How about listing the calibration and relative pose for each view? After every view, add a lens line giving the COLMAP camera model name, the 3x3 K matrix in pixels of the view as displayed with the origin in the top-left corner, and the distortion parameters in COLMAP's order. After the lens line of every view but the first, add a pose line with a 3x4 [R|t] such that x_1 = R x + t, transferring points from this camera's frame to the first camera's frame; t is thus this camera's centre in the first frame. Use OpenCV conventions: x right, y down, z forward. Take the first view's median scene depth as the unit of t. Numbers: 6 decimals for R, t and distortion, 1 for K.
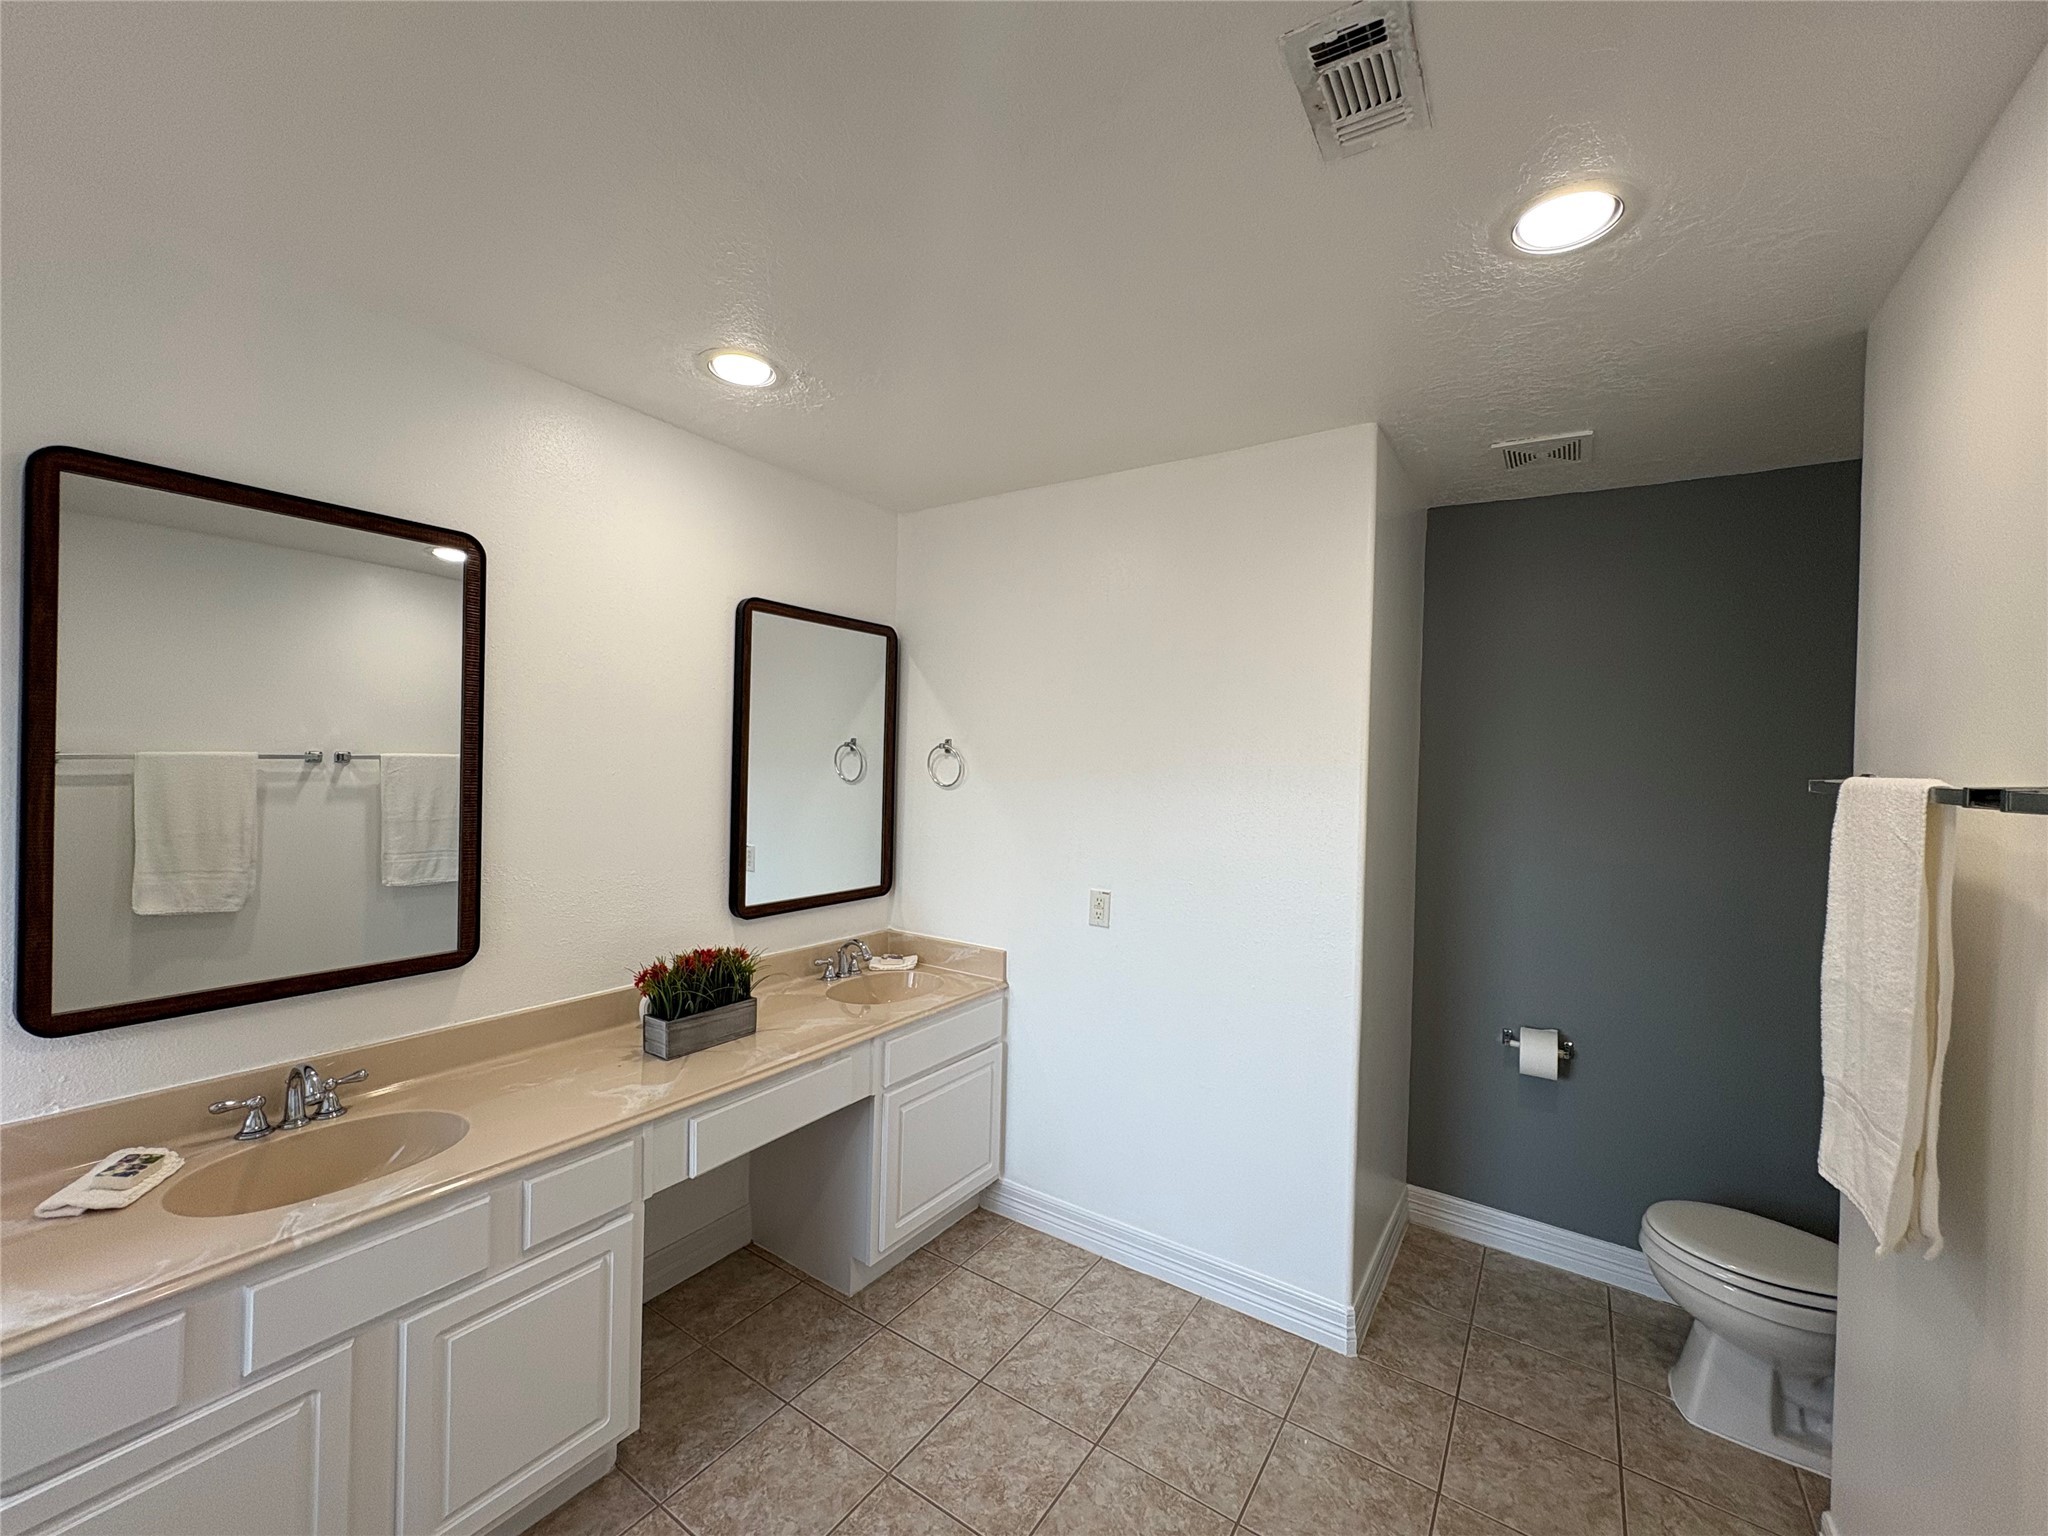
lens RADIAL K [[814.9, 0, 1024.0], [0, 814.9, 768.0], [0, 0, 1]] dist [-0.000112, -0.000181]
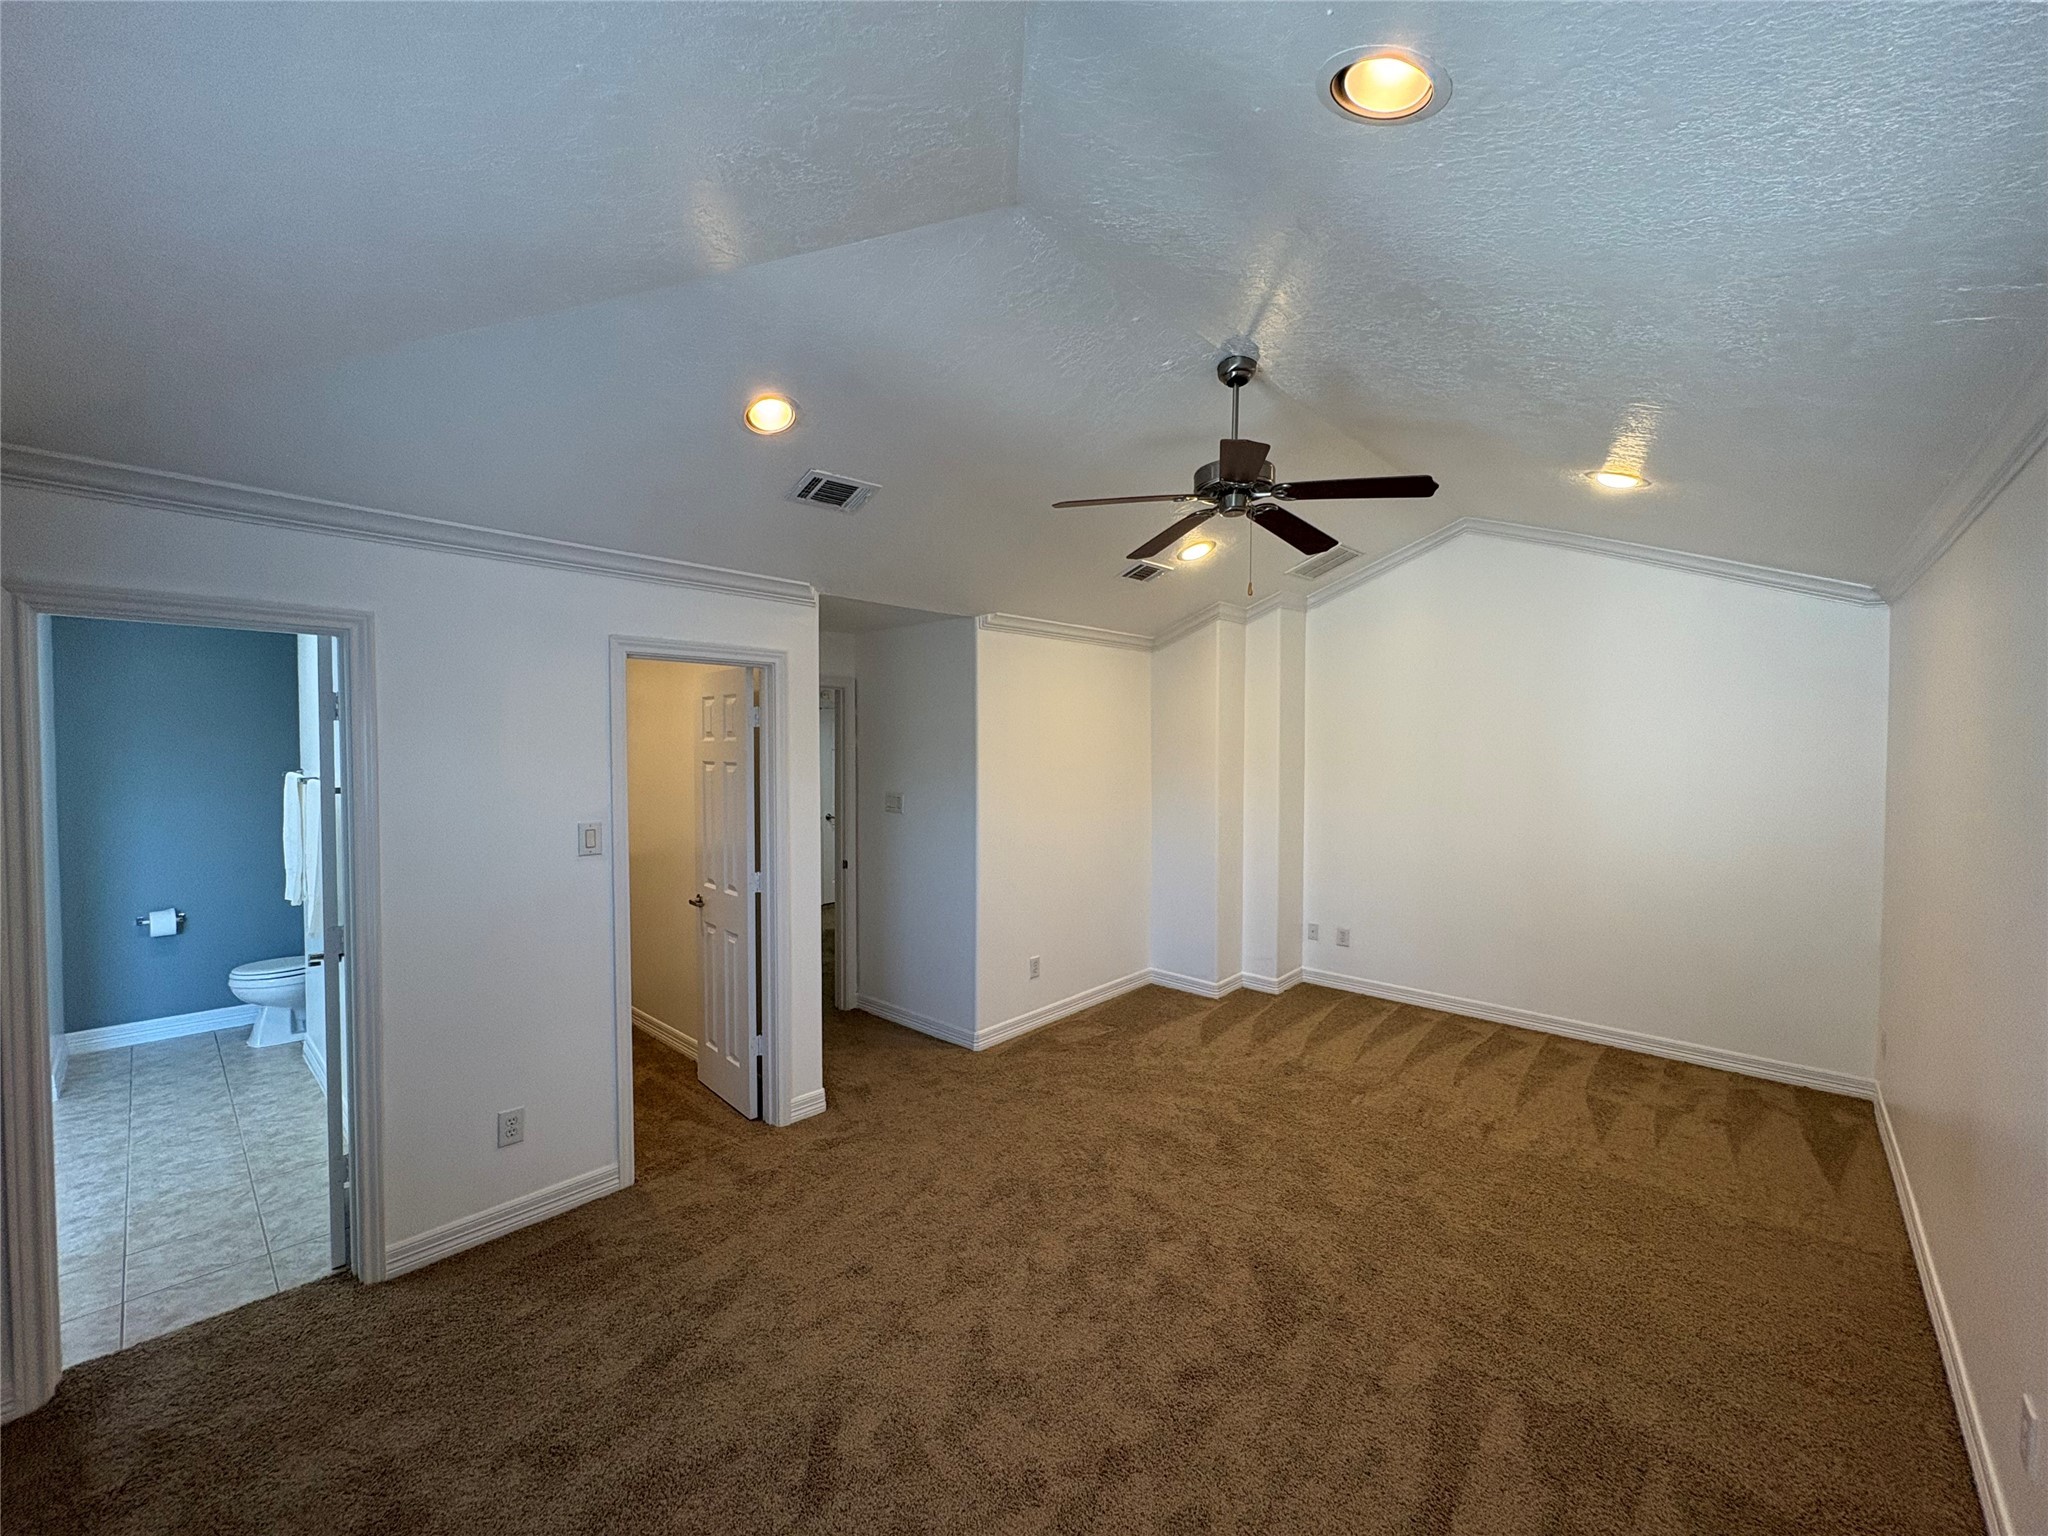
lens RADIAL K [[814.9, 0, 1024.0], [0, 814.9, 768.0], [0, 0, 1]] dist [-0.000112, -0.000181]
pose [[0.155232, -0.055927, 0.986294, -0.856171], [0.014922, 0.998415, 0.054266, -0.067073], [-0.987765, 0.006293, 0.155820, -1.201978]]
